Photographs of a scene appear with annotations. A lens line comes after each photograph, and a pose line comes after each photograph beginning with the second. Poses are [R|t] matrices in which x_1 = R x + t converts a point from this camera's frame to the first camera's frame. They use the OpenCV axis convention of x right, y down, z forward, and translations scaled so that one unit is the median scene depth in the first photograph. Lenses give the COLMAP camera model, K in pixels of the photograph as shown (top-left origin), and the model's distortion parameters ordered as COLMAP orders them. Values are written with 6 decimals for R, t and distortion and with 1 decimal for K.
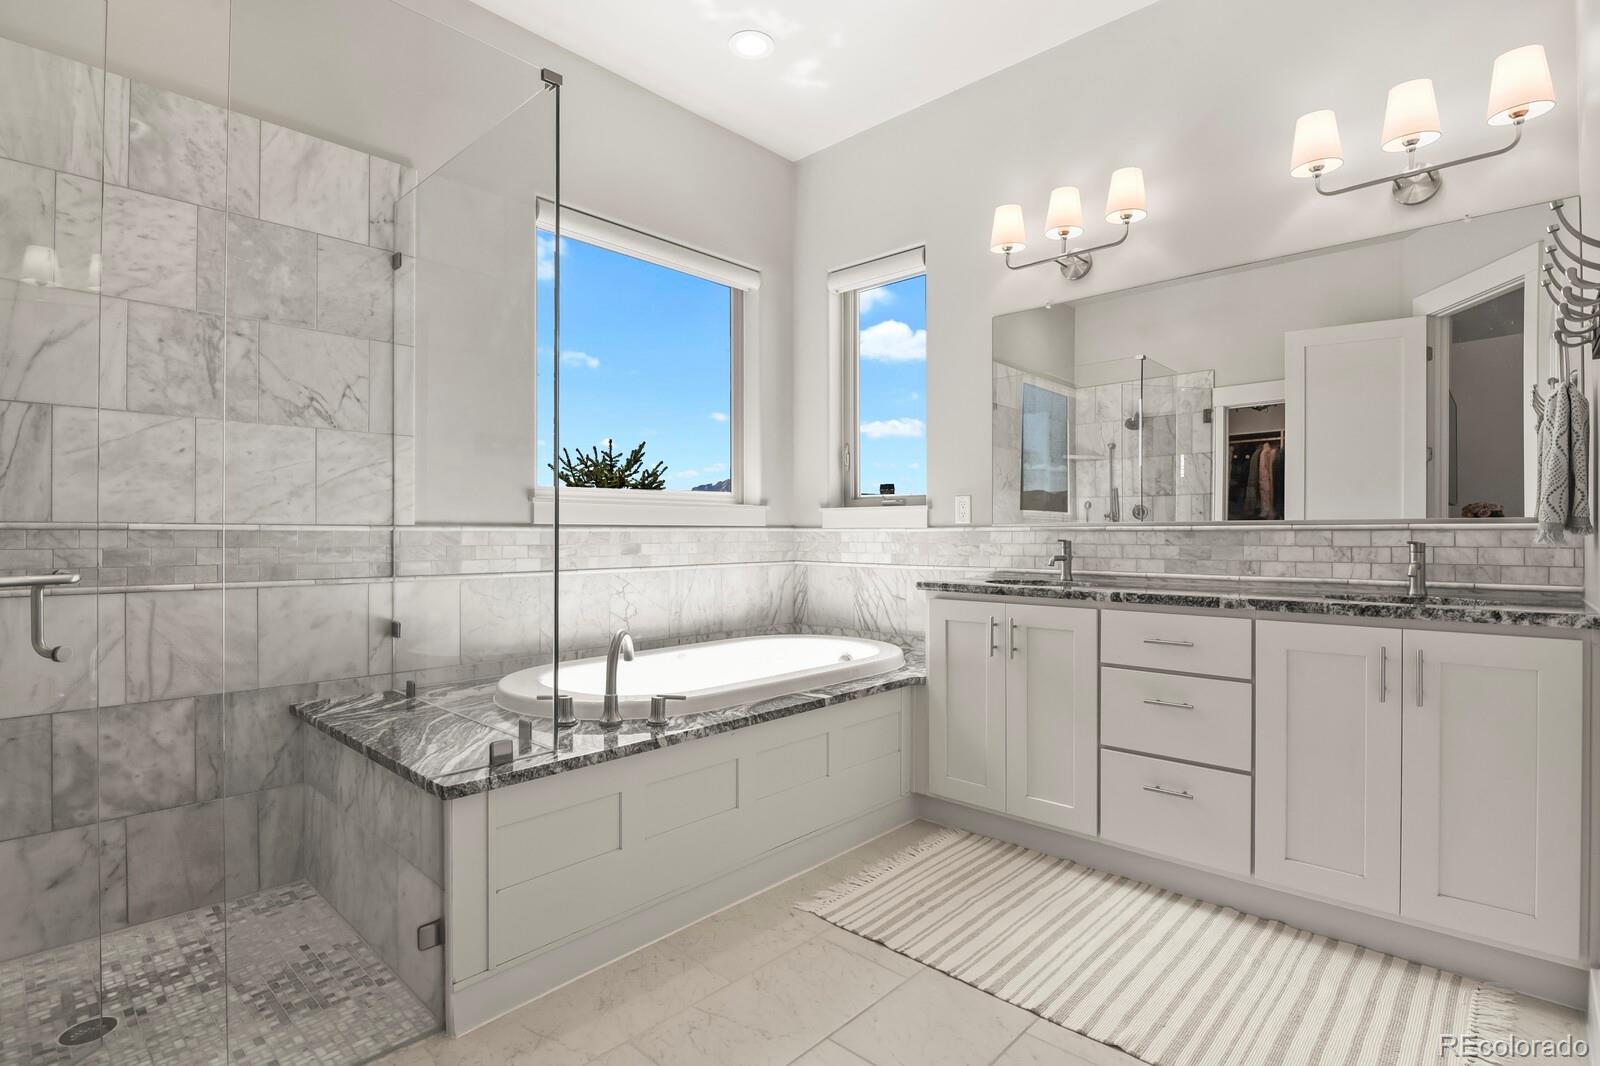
lens RADIAL K [[777.0, 0, 804.6], [0, 777.0, 533.7], [0, 0, 1]] dist [-0.016355, -0.003220]
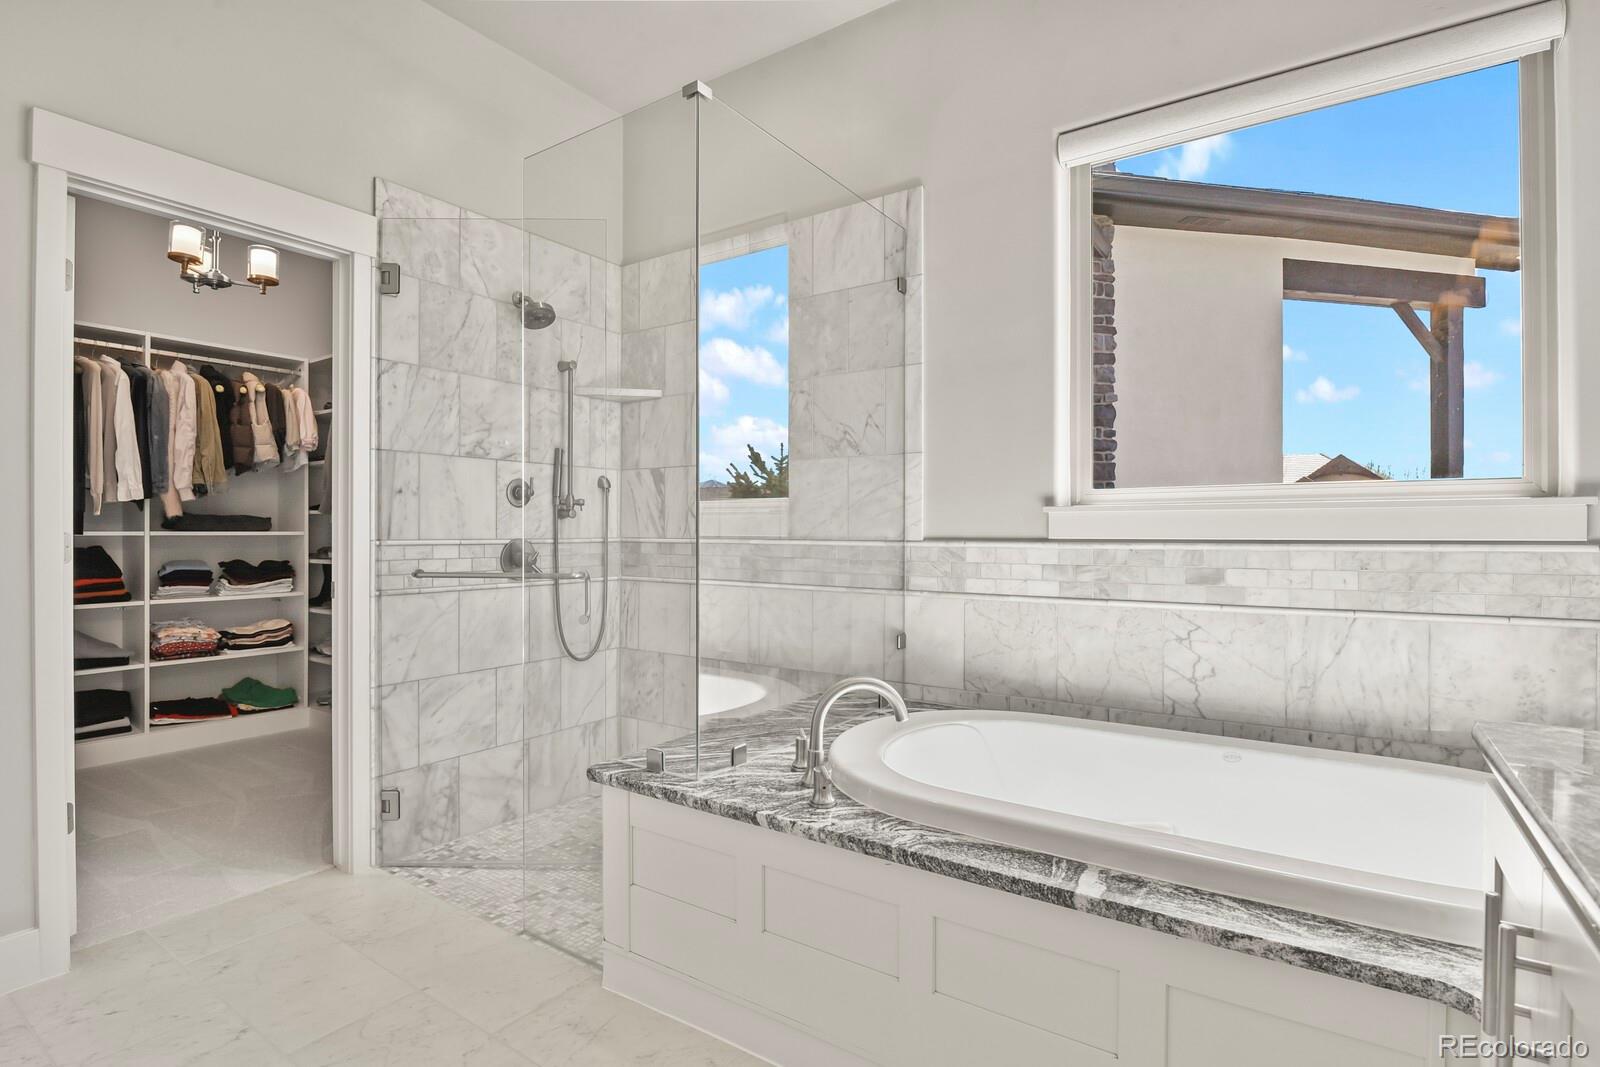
lens RADIAL K [[777.0, 0, 802.7], [0, 777.0, 533.6], [0, 0, 1]] dist [-0.016355, -0.003220]
pose [[0.142235, 0.006071, -0.989814, 0.482665], [0.003102, 0.999974, 0.006579, -0.027871], [0.989828, -0.004006, 0.142212, 0.719068]]
